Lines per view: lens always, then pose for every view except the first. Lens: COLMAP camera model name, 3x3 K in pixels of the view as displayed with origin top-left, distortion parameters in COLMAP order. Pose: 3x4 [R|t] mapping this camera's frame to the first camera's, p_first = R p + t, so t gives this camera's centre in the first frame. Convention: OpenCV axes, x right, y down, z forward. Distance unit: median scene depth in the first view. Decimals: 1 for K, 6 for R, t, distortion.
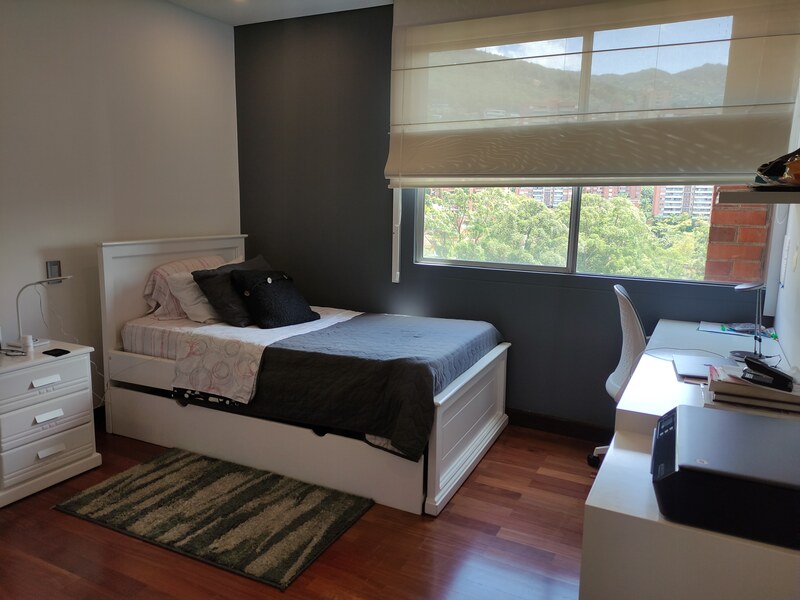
lens RADIAL K [[584.1, 0, 400.0], [0, 584.1, 300.0], [0, 0, 1]] dist [0.026927, -0.007778]
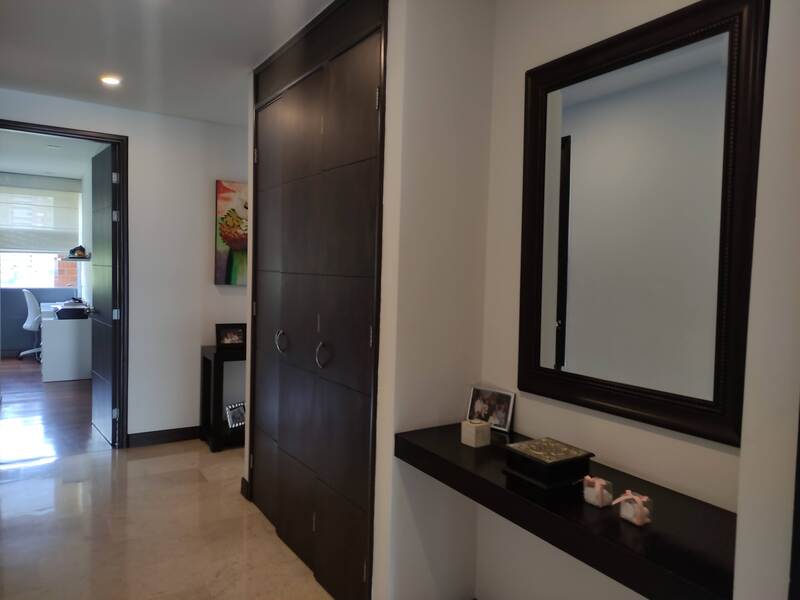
lens RADIAL K [[584.1, 0, 400.0], [0, 584.1, 300.0], [0, 0, 1]] dist [0.026927, -0.007778]
pose [[0.505398, -0.035678, 0.862148, -1.135527], [0.134129, 0.990248, -0.037649, 0.369158], [-0.852398, 0.134667, 0.505255, -1.906814]]
